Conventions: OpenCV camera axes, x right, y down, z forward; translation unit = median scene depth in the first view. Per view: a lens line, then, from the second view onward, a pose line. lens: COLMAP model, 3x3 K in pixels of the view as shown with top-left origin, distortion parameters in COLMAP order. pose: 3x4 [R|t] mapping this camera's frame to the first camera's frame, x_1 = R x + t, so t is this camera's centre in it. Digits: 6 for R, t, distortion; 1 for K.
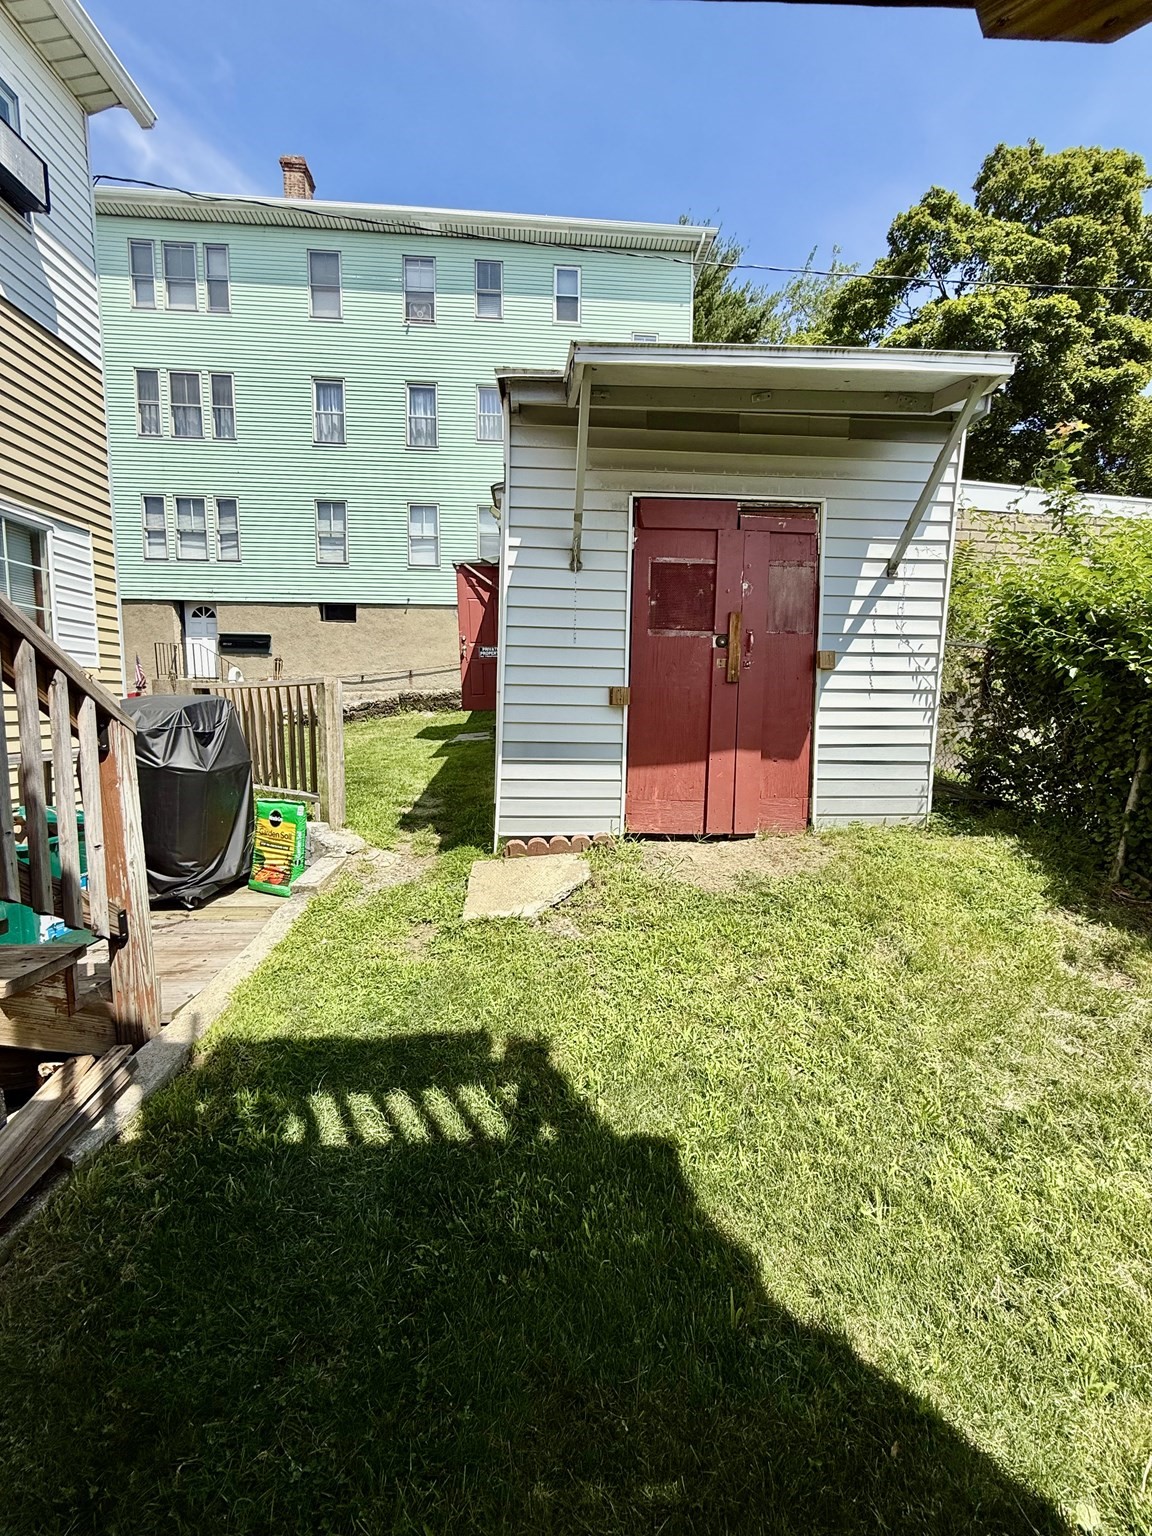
lens RADIAL K [[608.7, 0, 581.9], [0, 608.7, 768.5], [0, 0, 1]] dist [-0.001002, -0.000189]
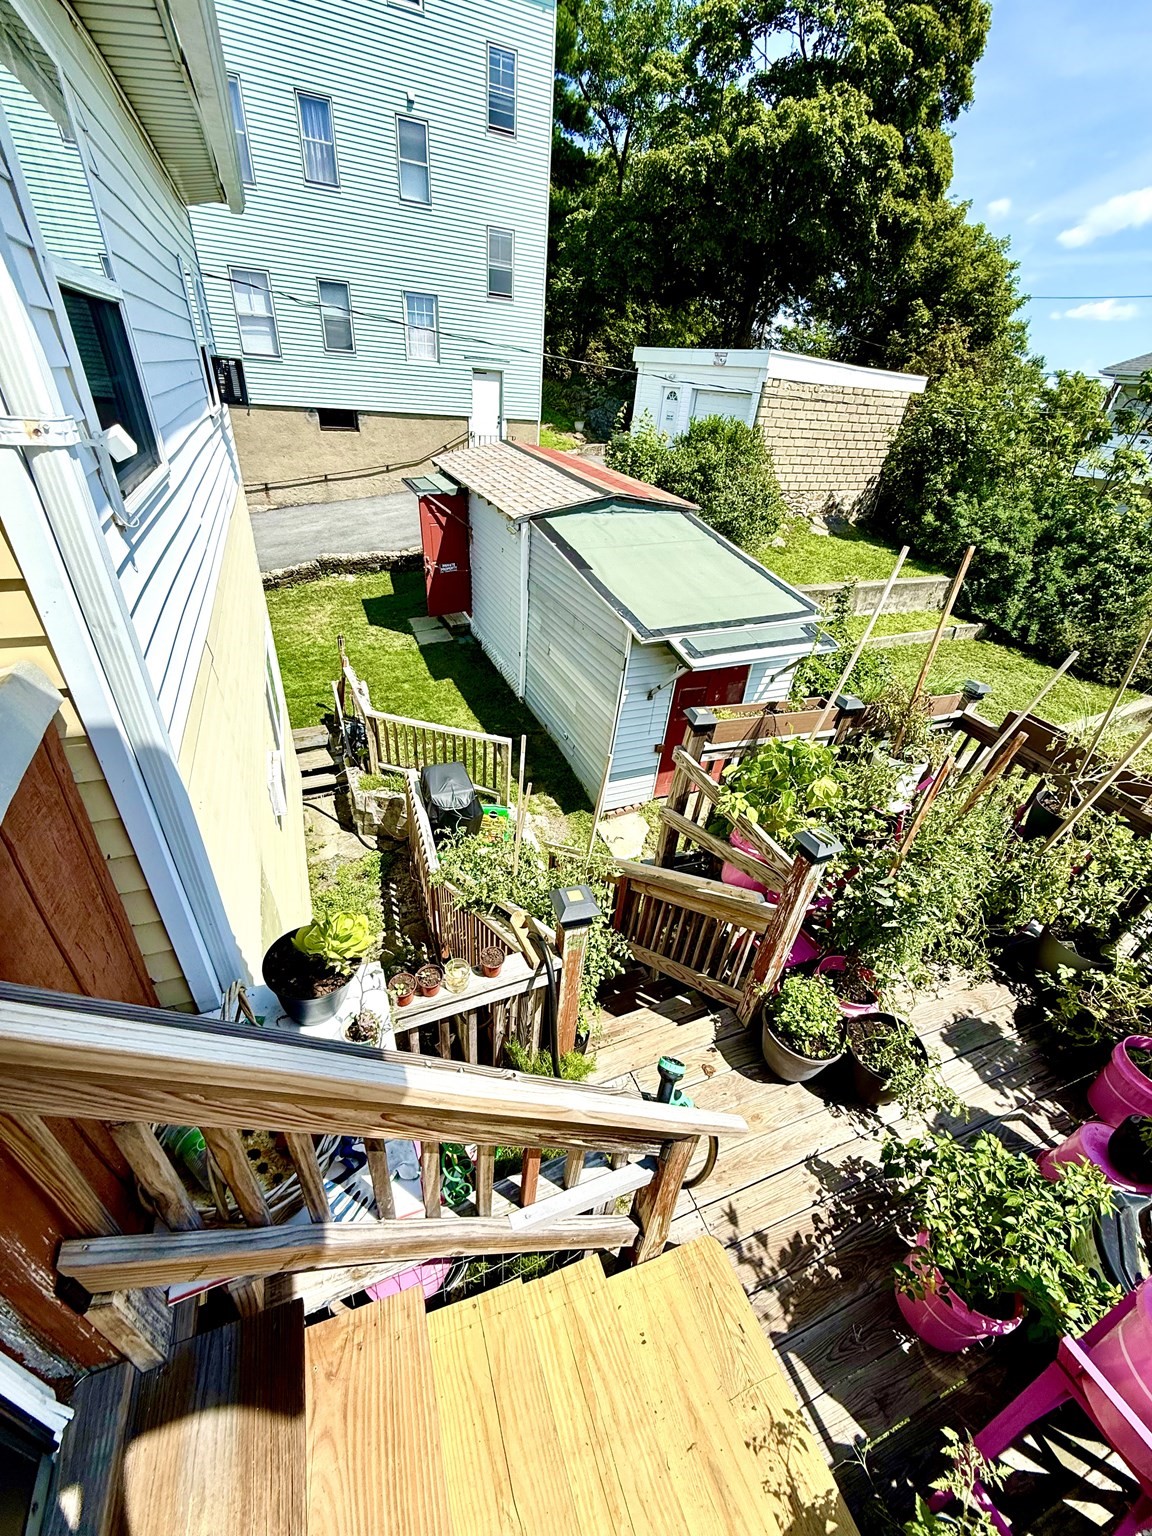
lens RADIAL K [[608.7, 0, 575.6], [0, 608.7, 766.3], [0, 0, 1]] dist [-0.001002, -0.000189]
pose [[0.934927, -0.132086, 0.329340, -0.280332], [-0.036363, 0.887586, 0.459204, -0.311572], [-0.352972, -0.441298, 0.825025, -0.214140]]
